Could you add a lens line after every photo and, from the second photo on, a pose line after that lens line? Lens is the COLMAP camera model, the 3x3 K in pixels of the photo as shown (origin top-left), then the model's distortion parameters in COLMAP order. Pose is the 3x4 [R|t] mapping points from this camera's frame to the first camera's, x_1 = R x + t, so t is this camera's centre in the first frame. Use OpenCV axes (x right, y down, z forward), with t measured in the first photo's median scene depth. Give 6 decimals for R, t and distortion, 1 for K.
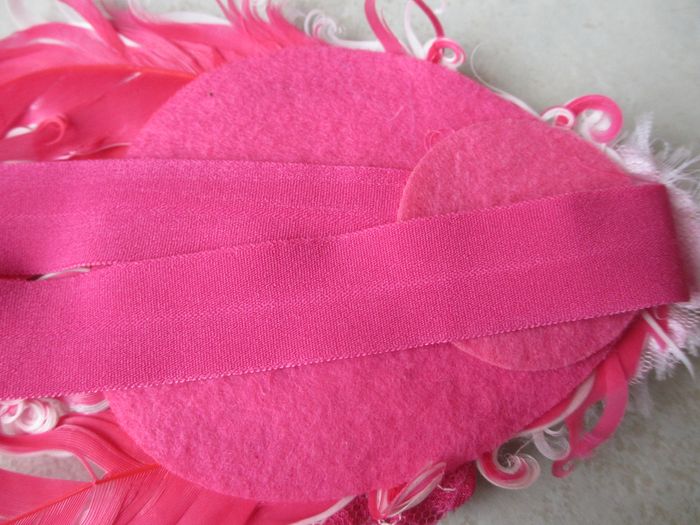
lens RADIAL K [[618.5, 0, 350.0], [0, 618.5, 262.5], [0, 0, 1]] dist [-0.048305, 0.016285]
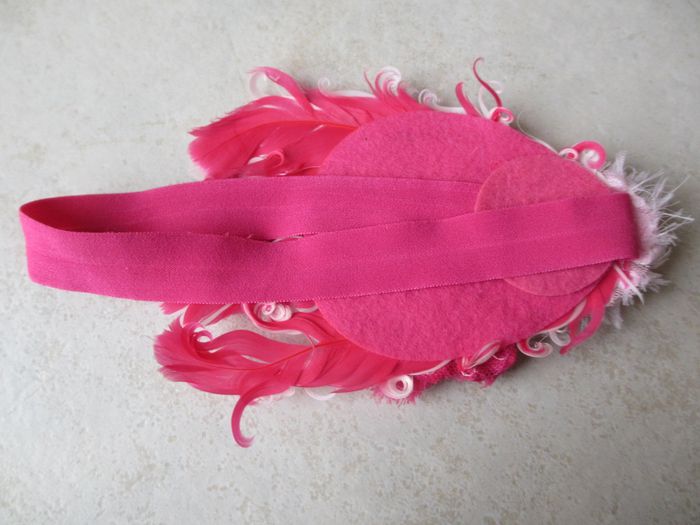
lens RADIAL K [[618.5, 0, 350.0], [0, 618.5, 262.5], [0, 0, 1]] dist [-0.048305, 0.016285]
pose [[0.997238, 0.017597, -0.072154, -0.146702], [-0.018627, 0.999734, -0.013626, 0.106574], [0.071895, 0.014932, 0.997300, -0.784054]]
